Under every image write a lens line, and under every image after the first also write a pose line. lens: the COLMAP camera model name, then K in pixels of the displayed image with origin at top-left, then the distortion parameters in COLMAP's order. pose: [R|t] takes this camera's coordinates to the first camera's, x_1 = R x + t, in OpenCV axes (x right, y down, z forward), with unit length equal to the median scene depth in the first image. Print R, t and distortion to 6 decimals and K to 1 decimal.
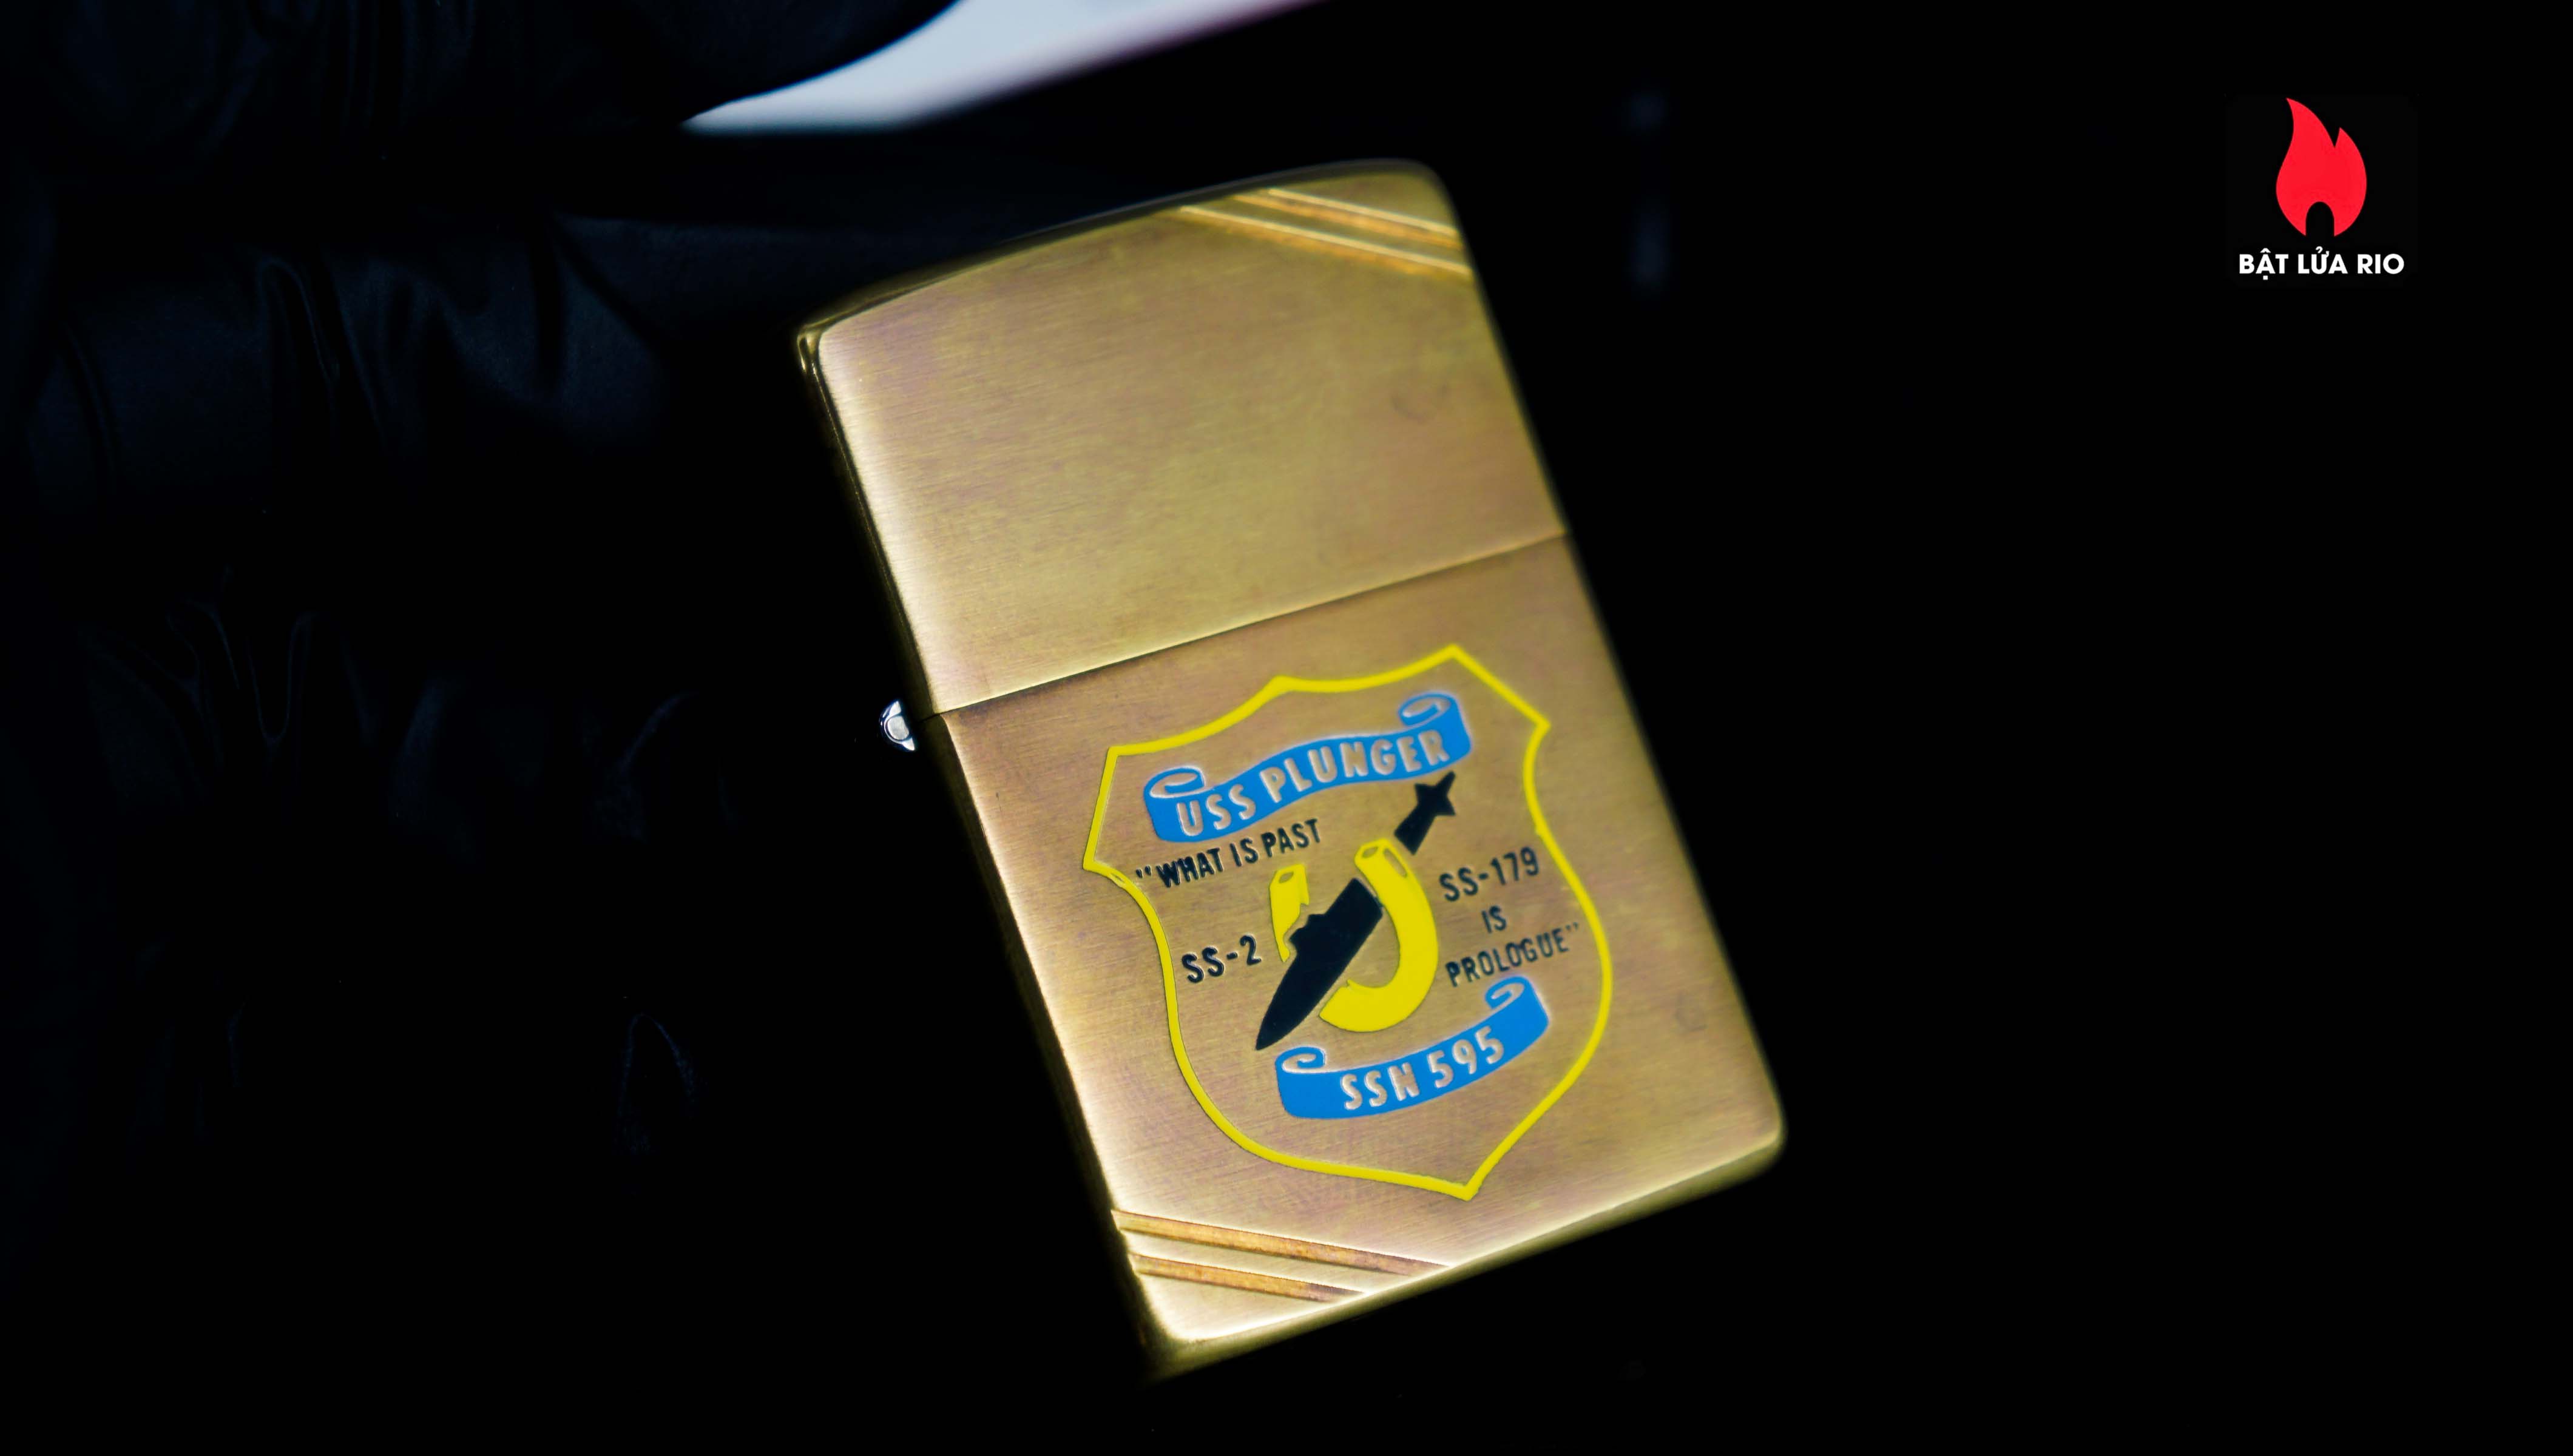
lens RADIAL K [[5934.5, 0, 1286.5], [0, 5934.5, 728.0], [0, 0, 1]] dist [-0.040753, 0.168577]
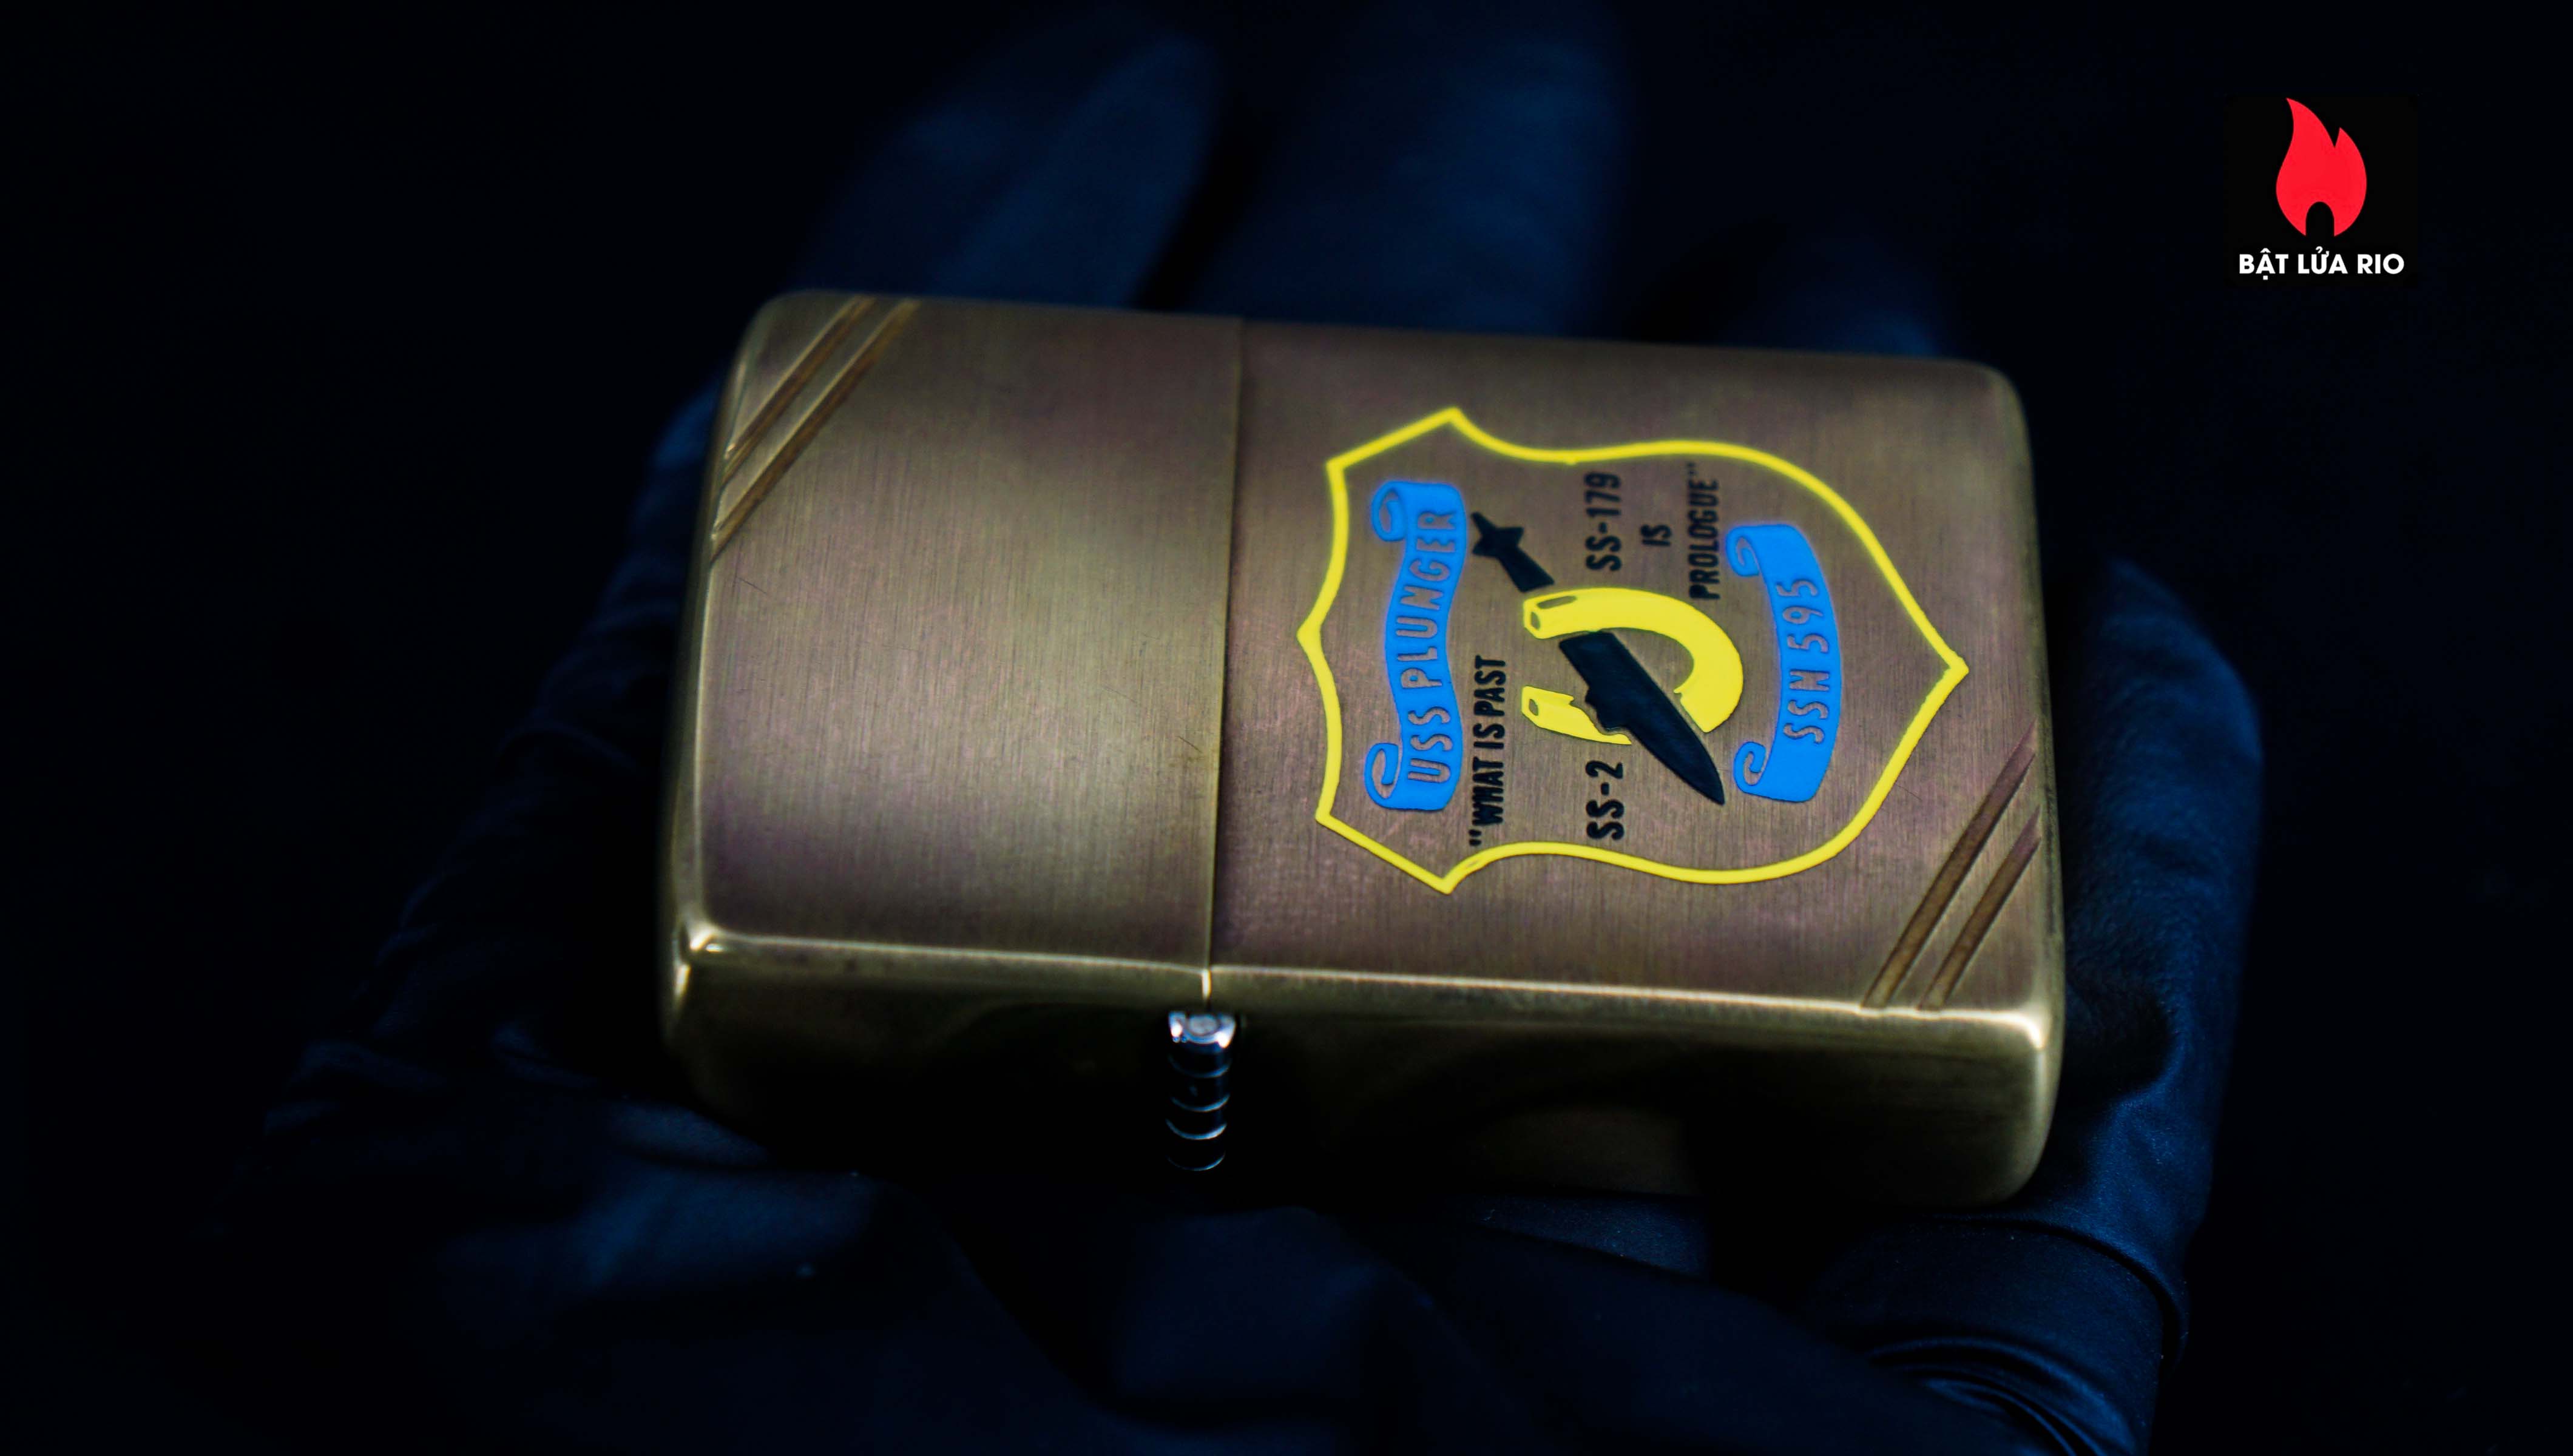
lens RADIAL K [[5934.5, 0, 1286.5], [0, 5934.5, 728.0], [0, 0, 1]] dist [-0.040753, 0.168577]
pose [[0.379302, -0.868295, 0.319678, -0.277456], [0.911449, 0.410126, 0.032519, -0.031492], [-0.159345, 0.279036, 0.946968, 0.222530]]
